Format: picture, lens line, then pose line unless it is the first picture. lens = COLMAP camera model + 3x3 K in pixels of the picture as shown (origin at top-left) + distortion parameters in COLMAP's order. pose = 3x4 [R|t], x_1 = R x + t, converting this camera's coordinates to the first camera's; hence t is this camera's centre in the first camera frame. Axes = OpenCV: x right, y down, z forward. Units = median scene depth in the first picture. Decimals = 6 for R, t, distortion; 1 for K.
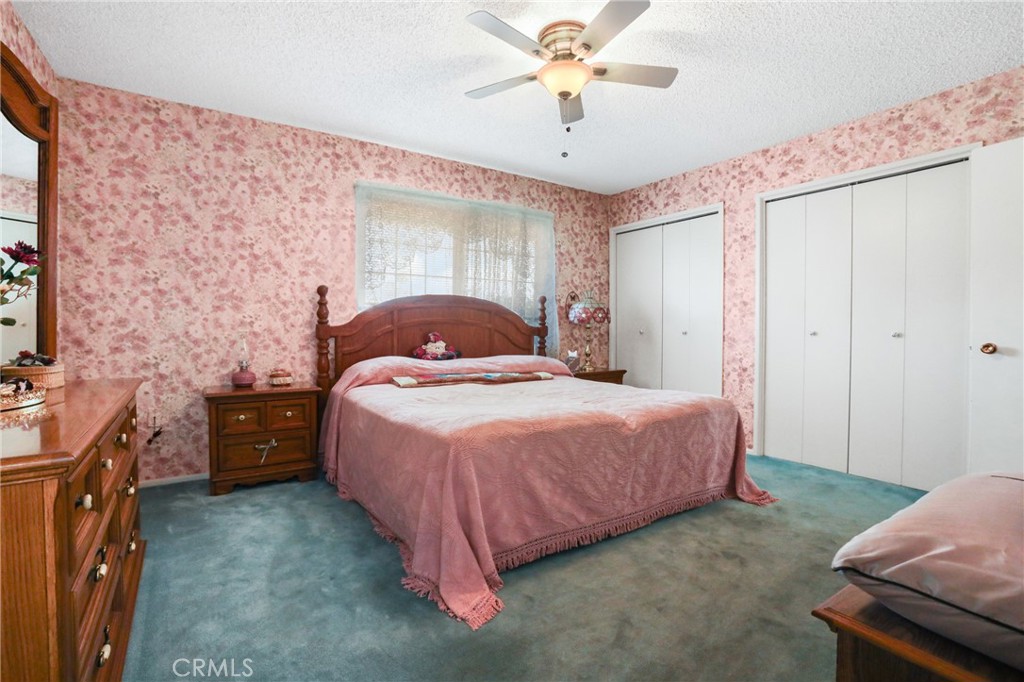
lens RADIAL K [[474.7, 0, 511.3], [0, 474.7, 327.8], [0, 0, 1]] dist [-0.082937, 0.036940]
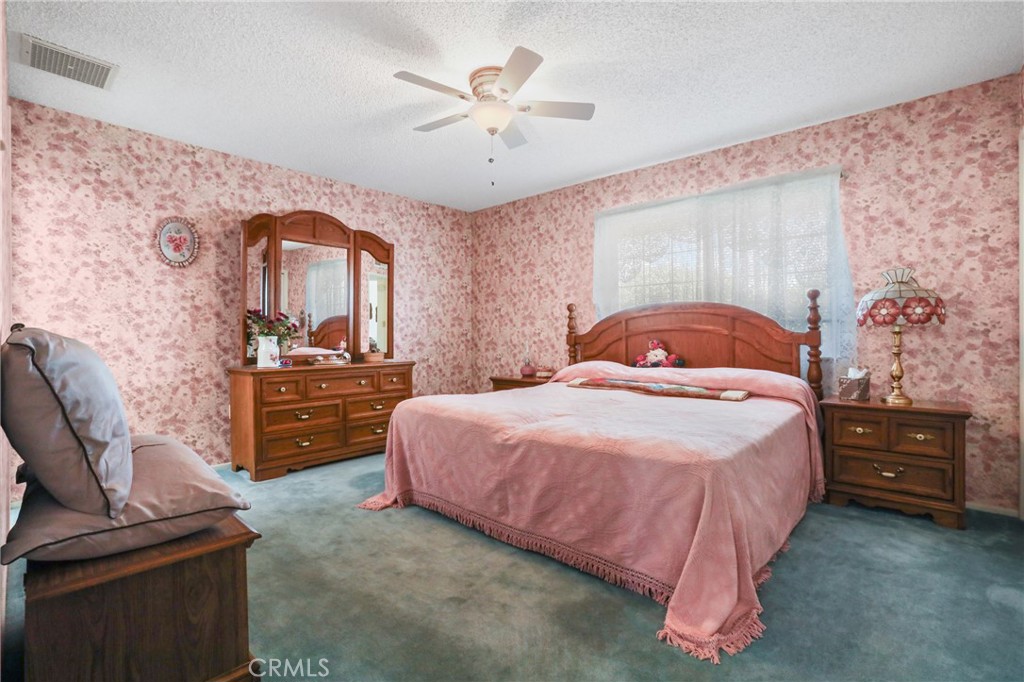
lens RADIAL K [[474.7, 0, 511.3], [0, 474.7, 327.8], [0, 0, 1]] dist [-0.082937, 0.036940]
pose [[0.235394, -0.028271, -0.971489, 0.656139], [0.000092, 0.999577, -0.029067, 0.011392], [0.971900, 0.006753, 0.235297, 0.425785]]
